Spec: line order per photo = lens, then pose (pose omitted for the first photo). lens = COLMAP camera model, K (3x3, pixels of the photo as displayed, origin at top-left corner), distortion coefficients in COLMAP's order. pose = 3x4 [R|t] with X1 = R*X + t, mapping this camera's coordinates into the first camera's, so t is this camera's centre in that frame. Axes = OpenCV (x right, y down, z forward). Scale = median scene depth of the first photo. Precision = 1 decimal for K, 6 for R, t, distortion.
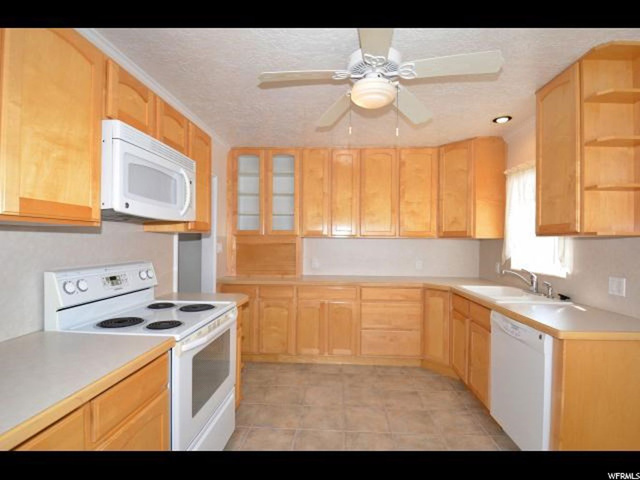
lens RADIAL K [[320.7, 0, 333.2], [0, 320.7, 241.7], [0, 0, 1]] dist [0.000516, -0.001780]
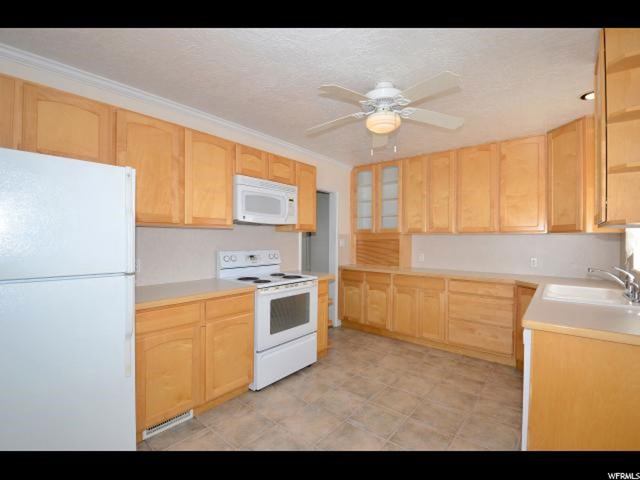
lens RADIAL K [[300.7, 0, 320.0], [0, 300.7, 240.0], [0, 0, 1]] dist [-0.001962, -0.000441]
pose [[0.796840, -0.002164, -0.604186, 0.393596], [-0.001206, 0.999986, -0.005172, 0.016586], [0.604189, 0.004850, 0.796826, -0.081062]]
